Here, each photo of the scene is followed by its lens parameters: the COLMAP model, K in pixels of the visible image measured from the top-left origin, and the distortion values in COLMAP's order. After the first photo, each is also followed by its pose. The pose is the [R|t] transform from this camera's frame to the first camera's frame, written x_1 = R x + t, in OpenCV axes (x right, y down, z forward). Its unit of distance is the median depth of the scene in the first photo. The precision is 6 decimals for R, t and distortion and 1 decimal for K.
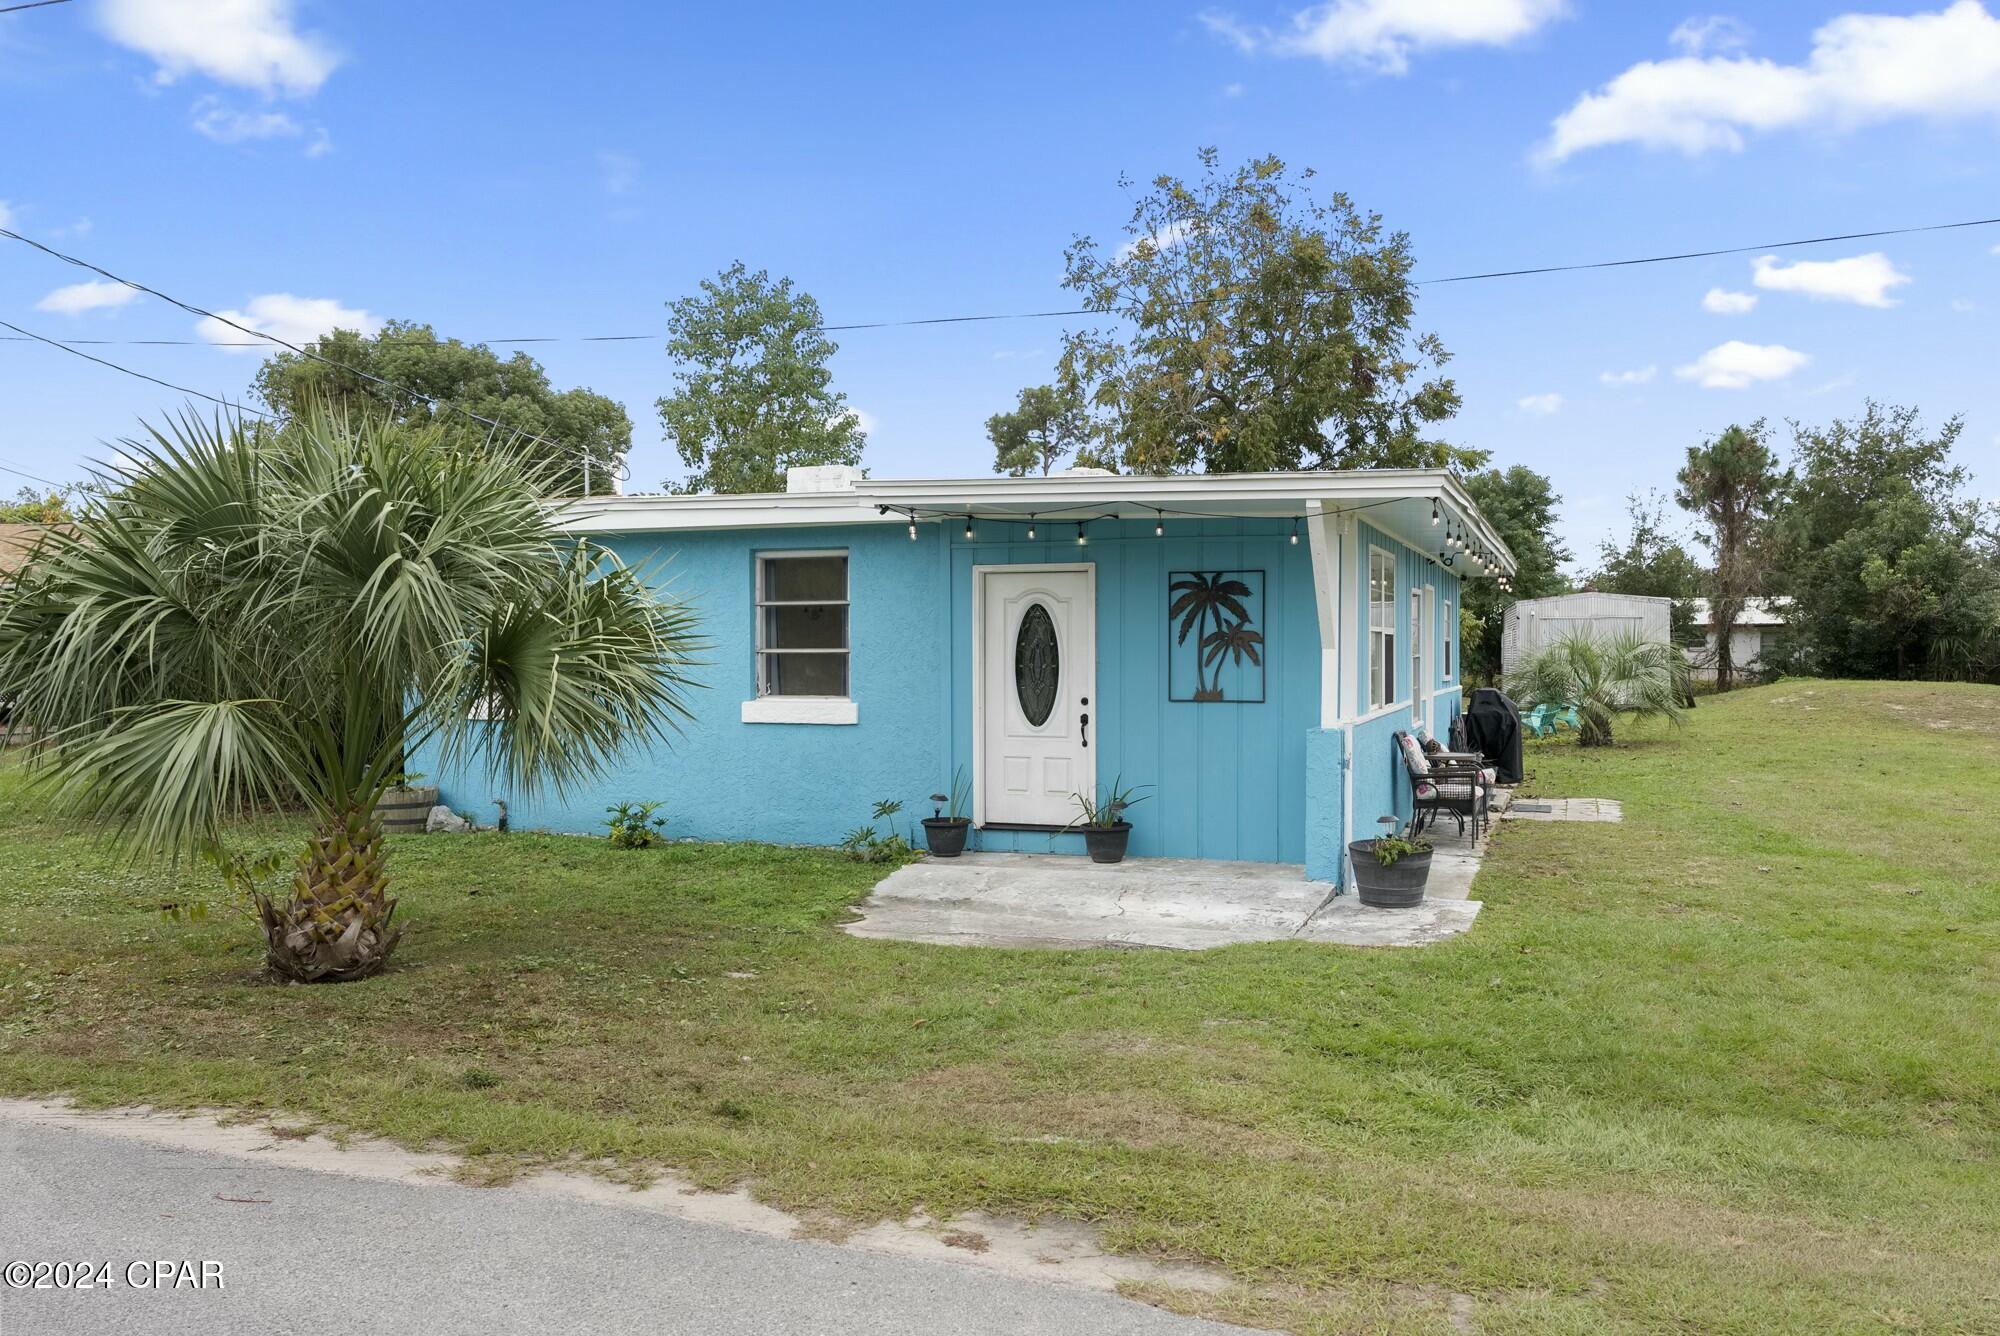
lens RADIAL K [[1517.5, 0, 999.4], [0, 1517.5, 669.5], [0, 0, 1]] dist [-0.001030, -0.005829]
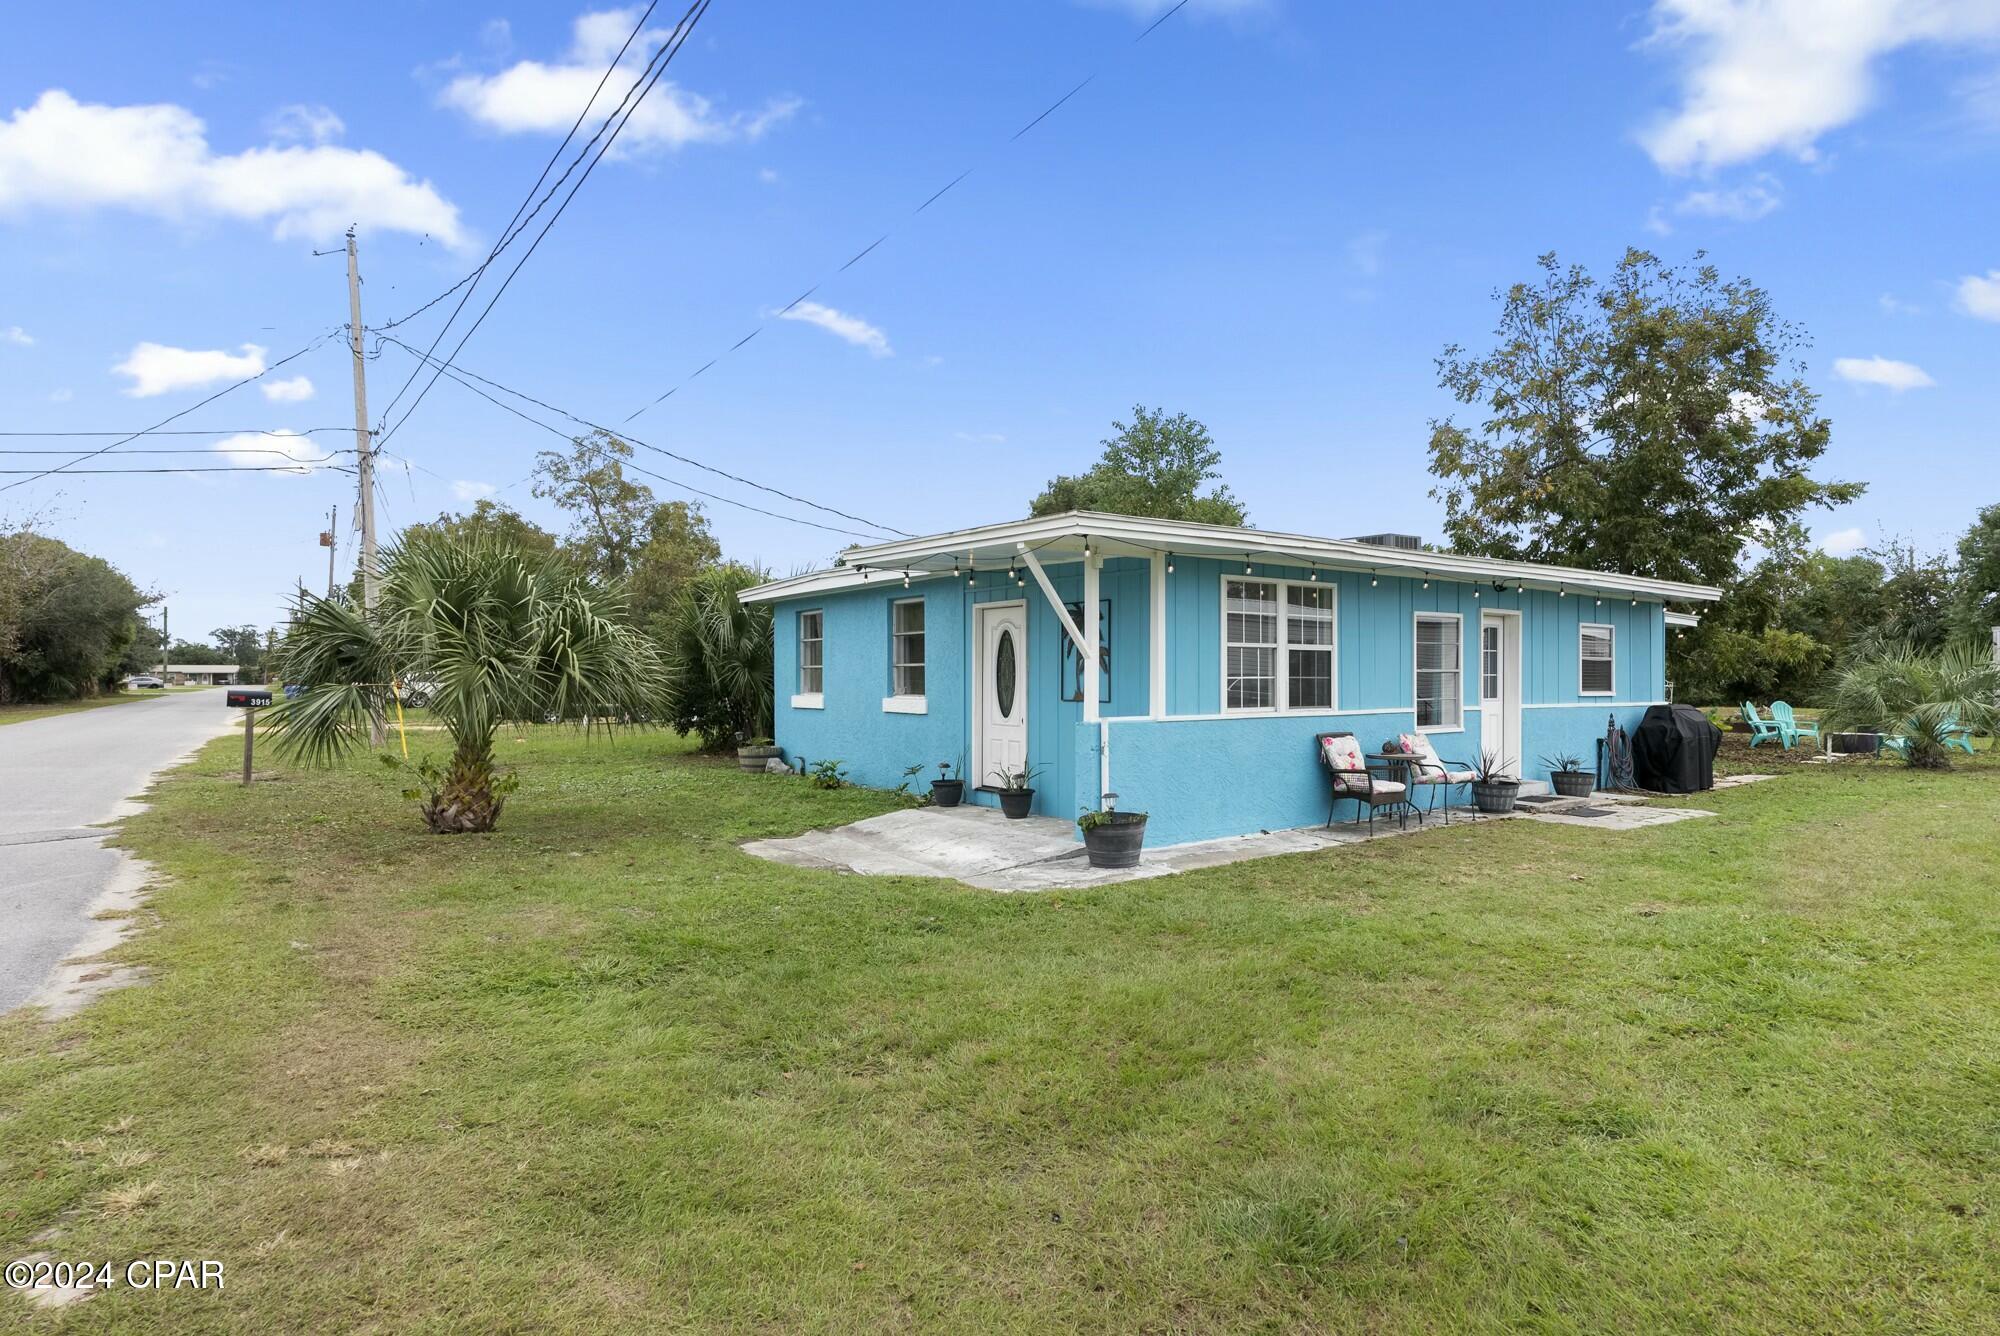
lens RADIAL K [[1049.1, 0, 1004.3], [0, 1049.1, 663.9], [0, 0, 1]] dist [-0.013949, -0.000071]
pose [[0.828546, -0.003397, -0.559910, 0.537982], [-0.012018, 0.999643, -0.023849, 0.010251], [0.559792, 0.026490, 0.828210, 0.188551]]
